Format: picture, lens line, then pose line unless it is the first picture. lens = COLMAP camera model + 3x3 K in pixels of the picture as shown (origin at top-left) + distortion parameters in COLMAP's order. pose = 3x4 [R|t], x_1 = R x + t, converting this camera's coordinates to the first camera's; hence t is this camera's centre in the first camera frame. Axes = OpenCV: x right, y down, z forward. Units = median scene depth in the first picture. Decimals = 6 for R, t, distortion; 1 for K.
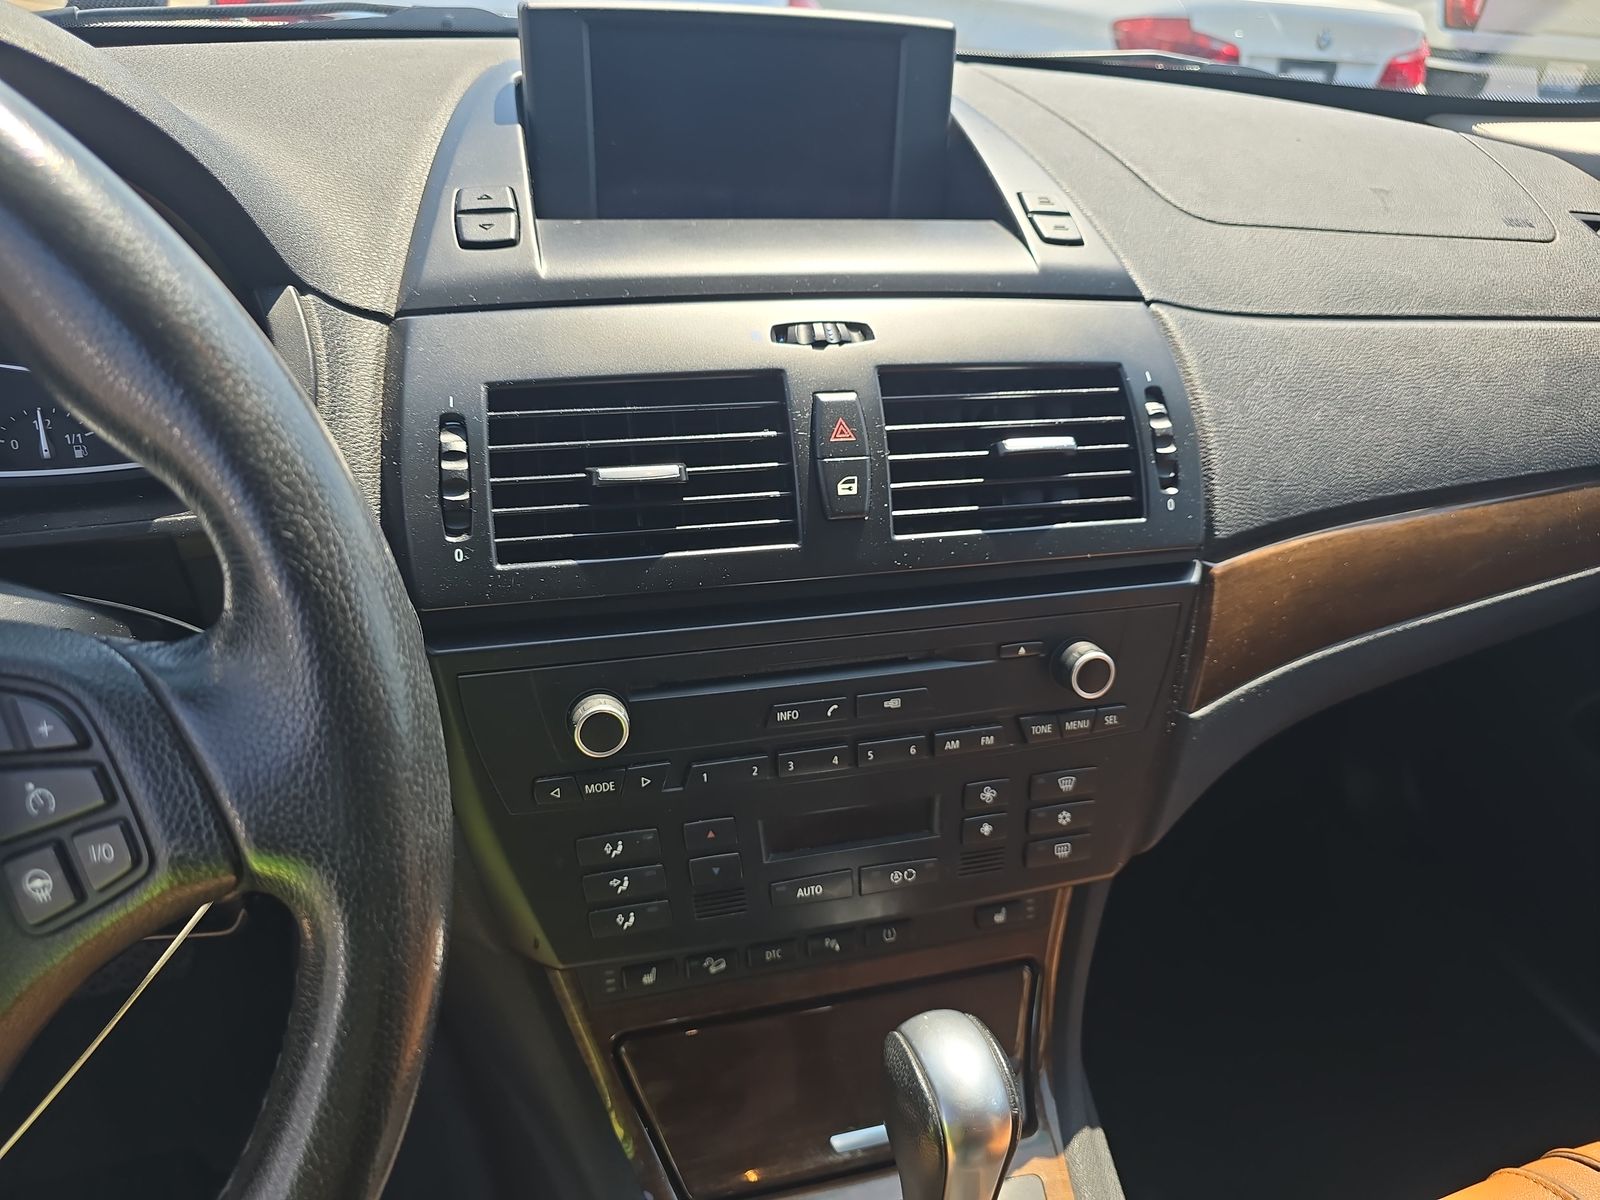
lens RADIAL K [[1134.3, 0, 800.0], [0, 1134.3, 600.0], [0, 0, 1]] dist [0.040168, -0.035134]
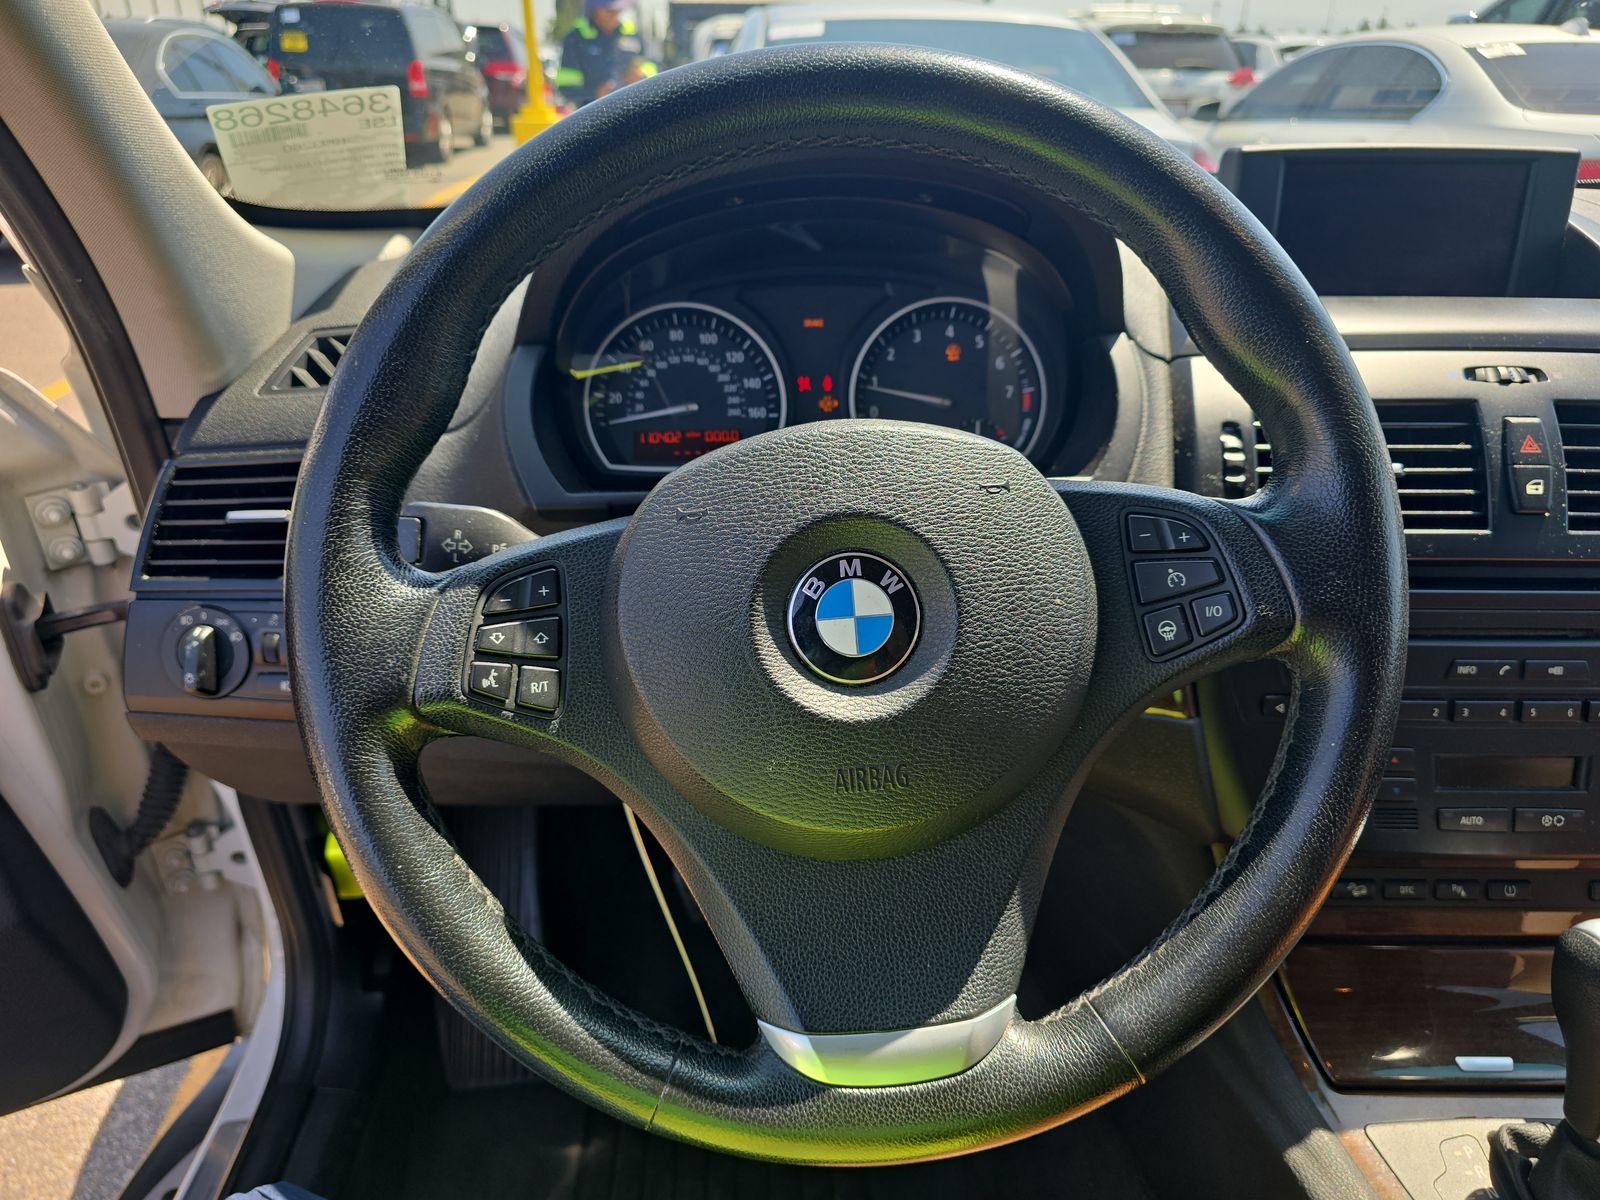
lens RADIAL K [[1134.3, 0, 800.0], [0, 1134.3, 600.0], [0, 0, 1]] dist [0.040168, -0.035134]
pose [[0.965430, 0.057365, -0.254272, -0.413485], [-0.089133, 0.989332, -0.115226, 0.242606], [0.244949, 0.133906, 0.960244, -0.413022]]
